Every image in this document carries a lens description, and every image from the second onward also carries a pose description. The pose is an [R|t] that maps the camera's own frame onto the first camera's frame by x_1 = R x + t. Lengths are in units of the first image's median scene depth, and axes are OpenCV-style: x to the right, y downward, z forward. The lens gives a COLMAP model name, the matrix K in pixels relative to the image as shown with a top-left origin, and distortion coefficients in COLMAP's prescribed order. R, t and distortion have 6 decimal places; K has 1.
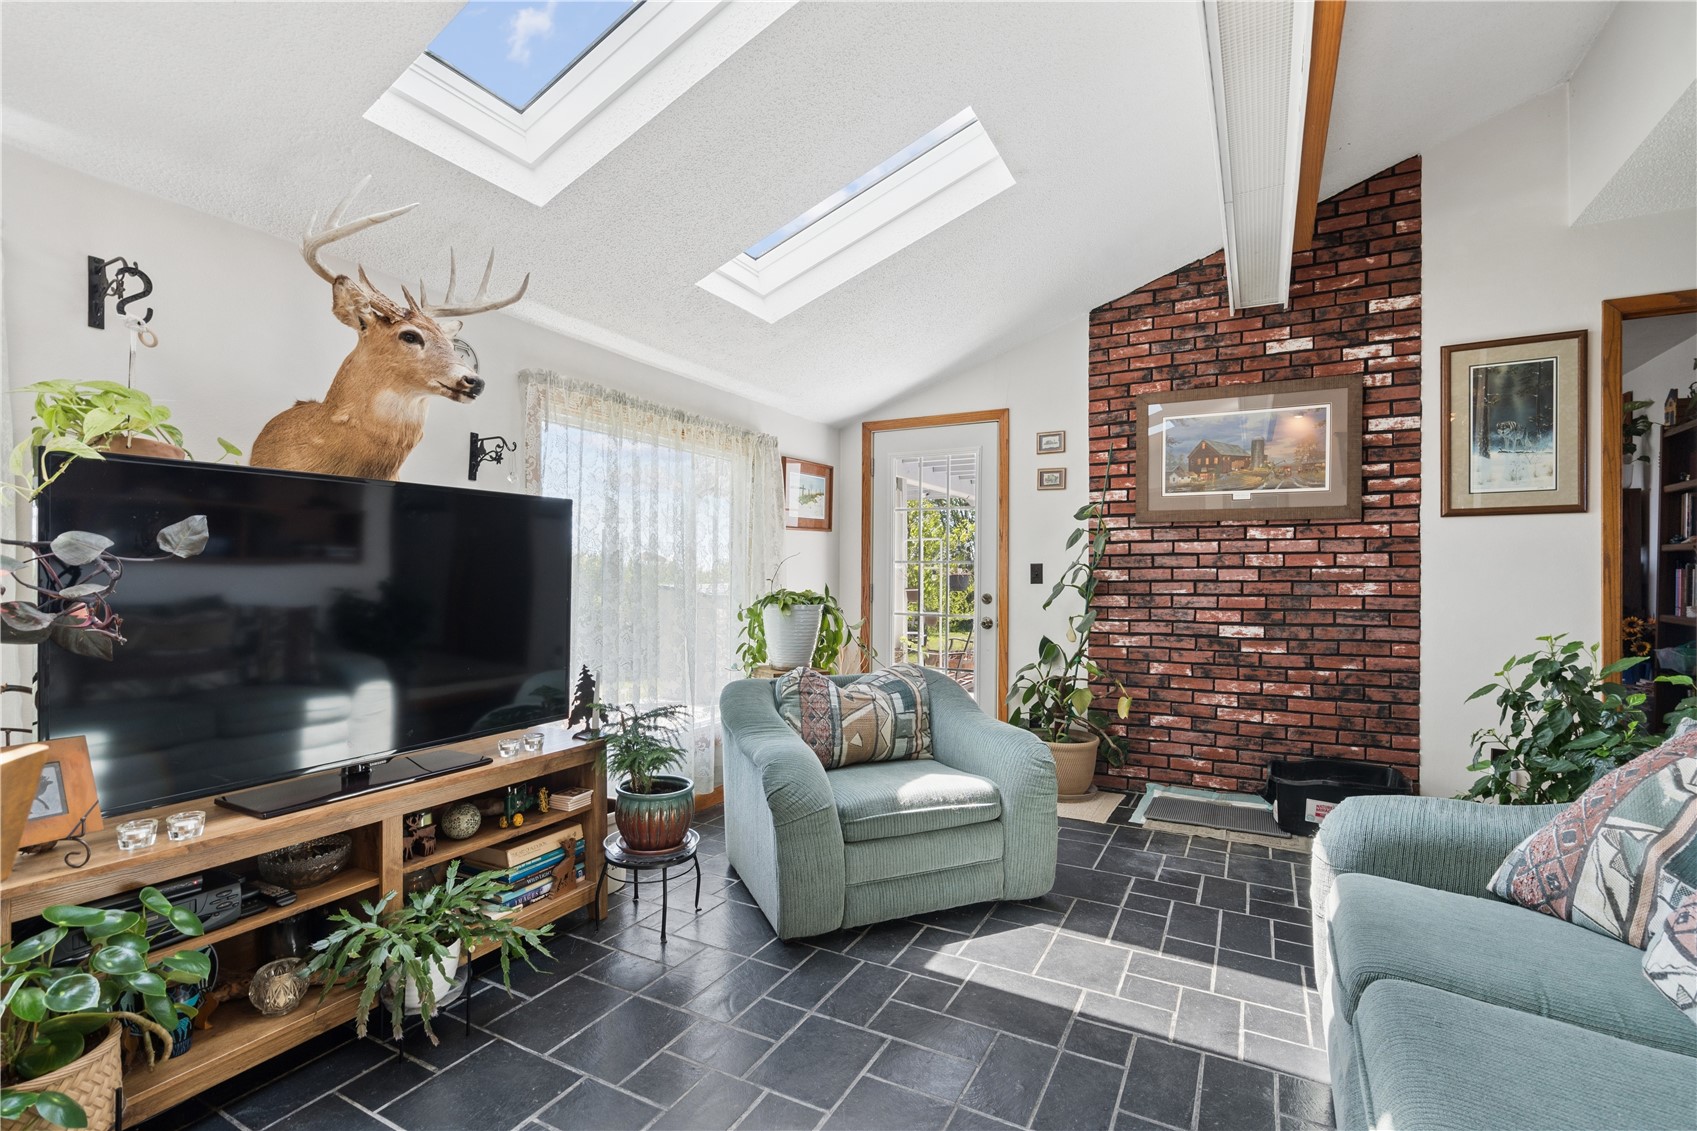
lens RADIAL K [[772.4, 0, 848.2], [0, 772.4, 570.8], [0, 0, 1]] dist [0.003790, 0.001050]
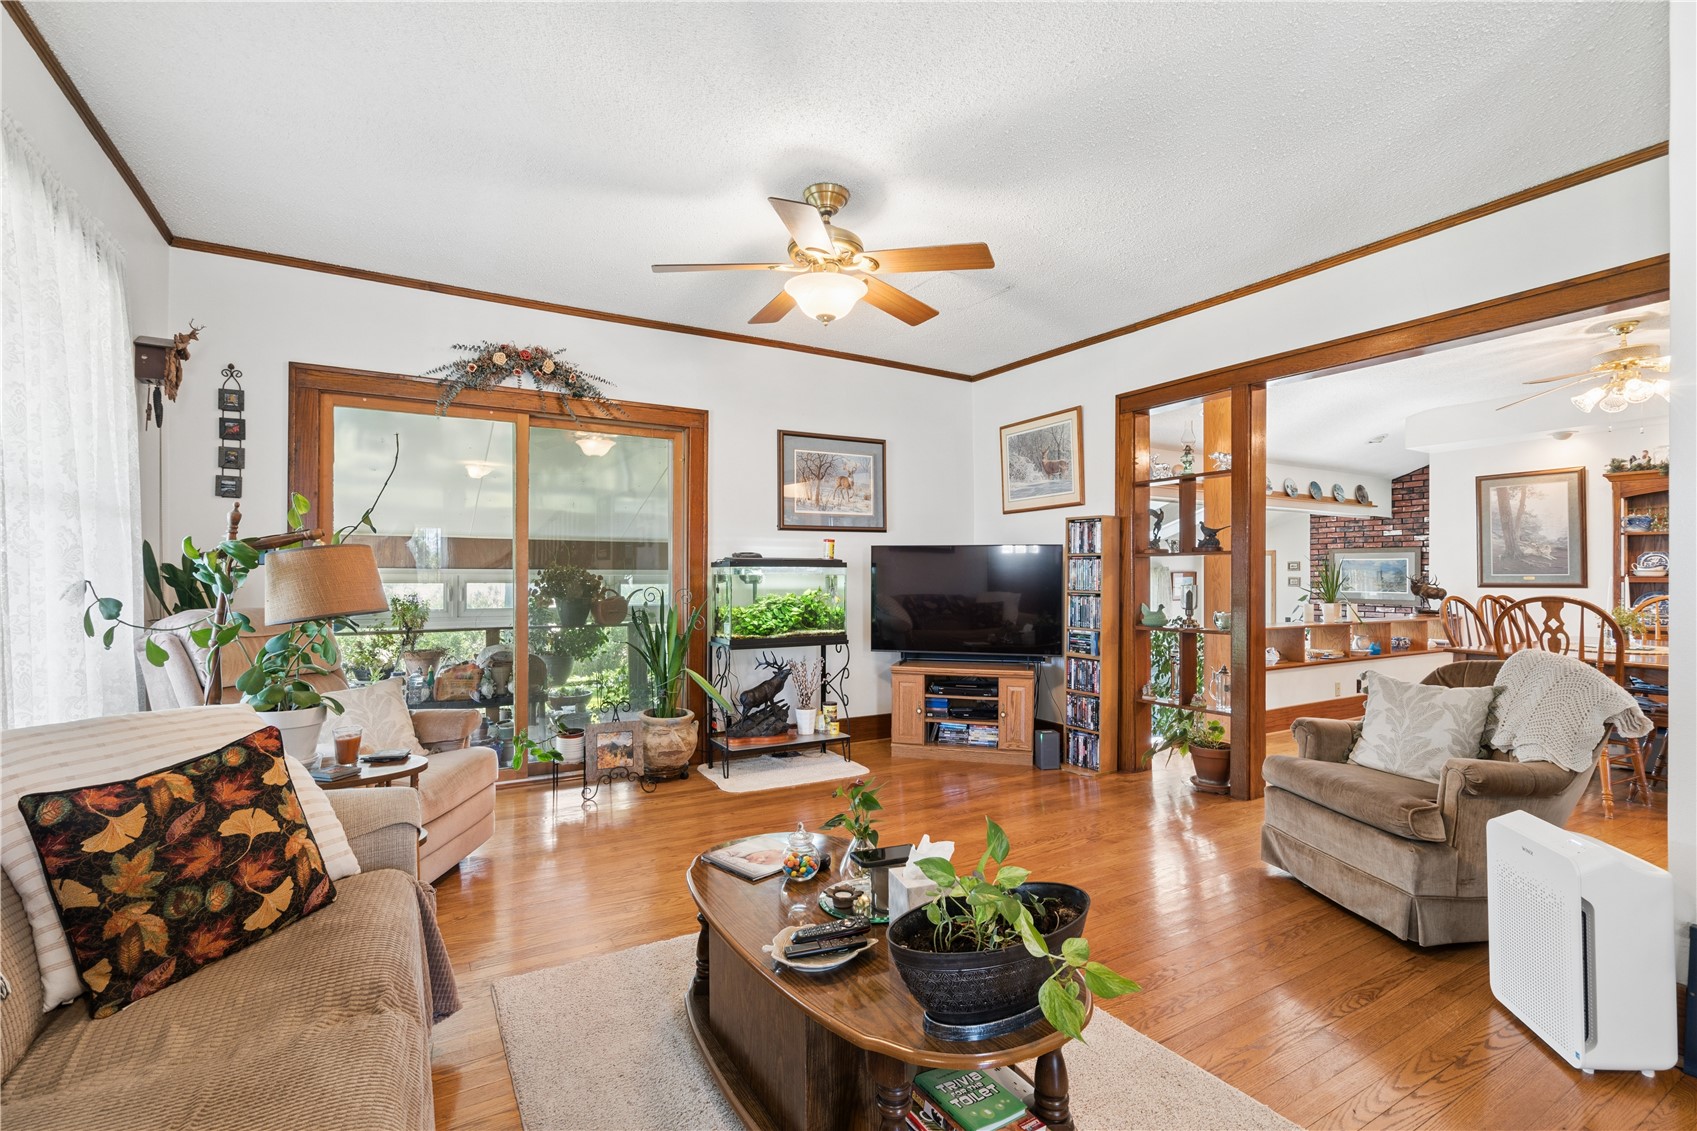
lens RADIAL K [[772.4, 0, 848.2], [0, 772.4, 570.8], [0, 0, 1]] dist [0.003790, 0.001050]
pose [[0.854810, -0.005478, -0.518911, 0.340191], [0.005640, 0.999983, -0.001267, -0.164378], [0.518910, -0.001843, 0.854827, -1.794446]]
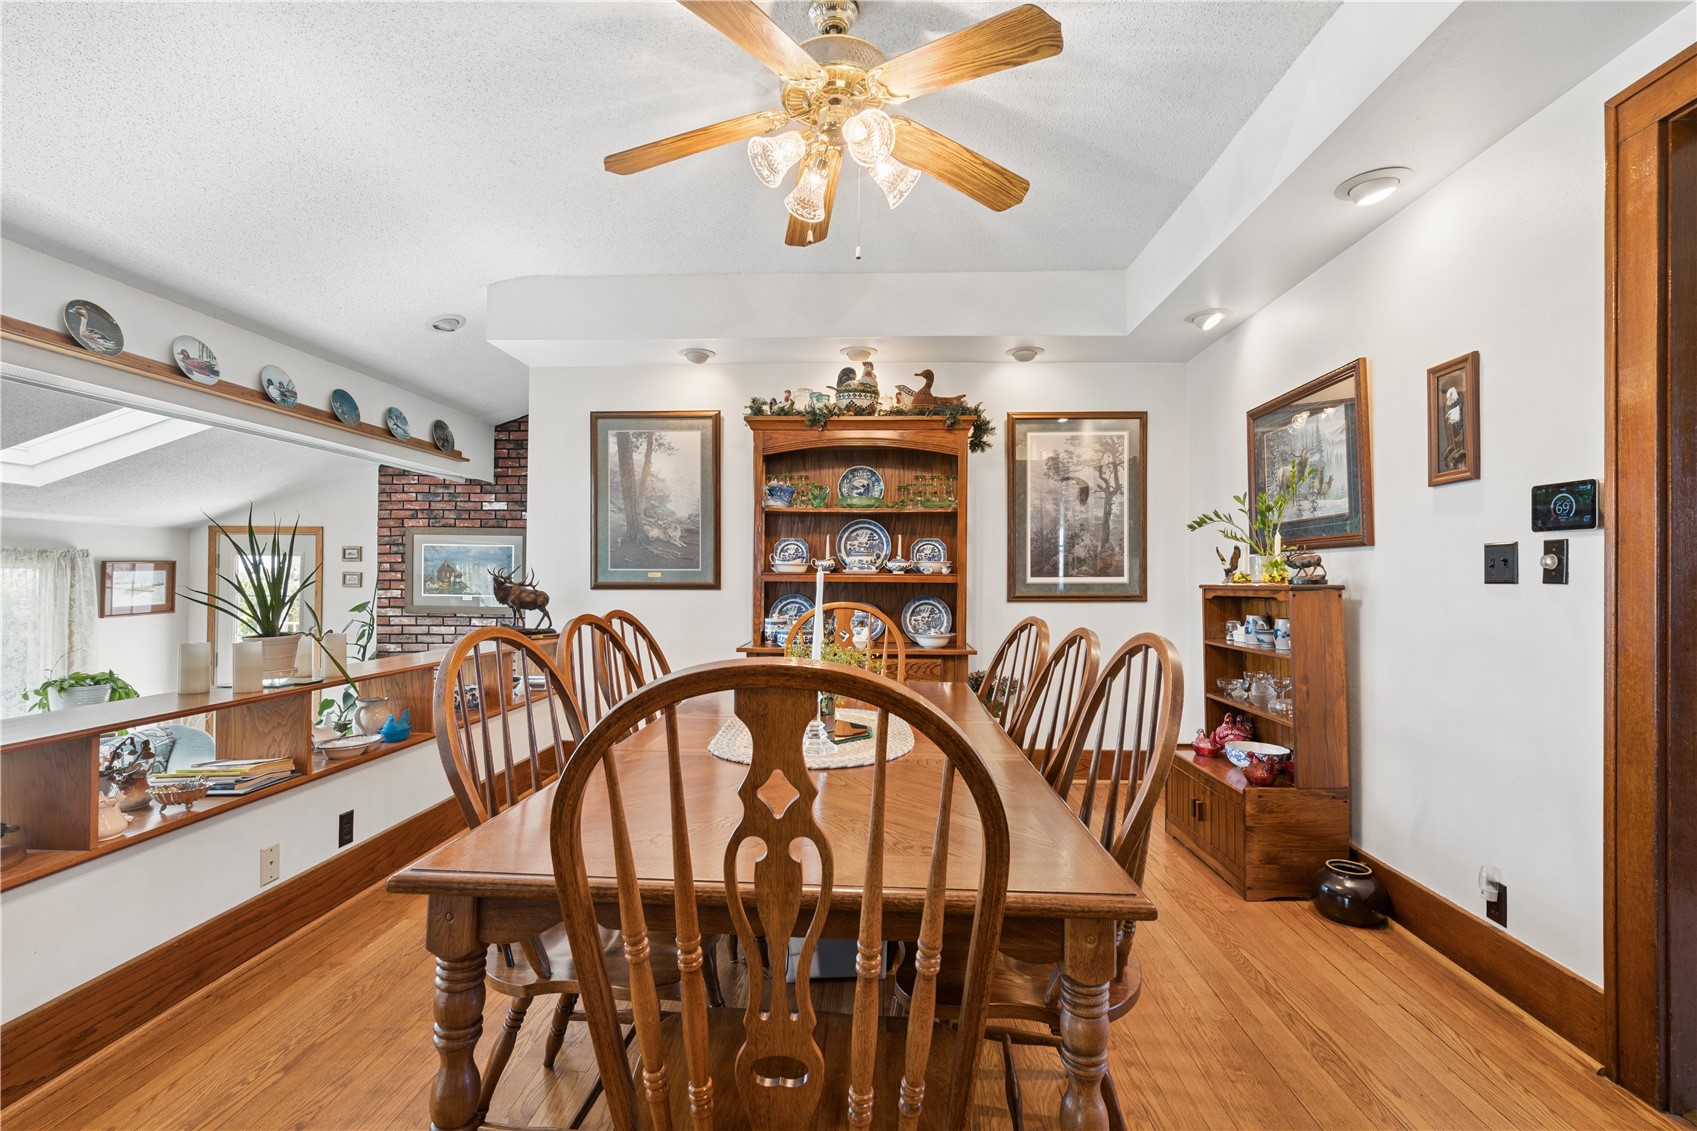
lens RADIAL K [[772.4, 0, 848.2], [0, 772.4, 570.8], [0, 0, 1]] dist [0.003790, 0.001050]
pose [[0.908704, 0.006133, 0.417395, 0.521790], [-0.008100, 0.999963, 0.002942, -0.153334], [-0.417362, -0.006055, 0.908720, -0.705388]]
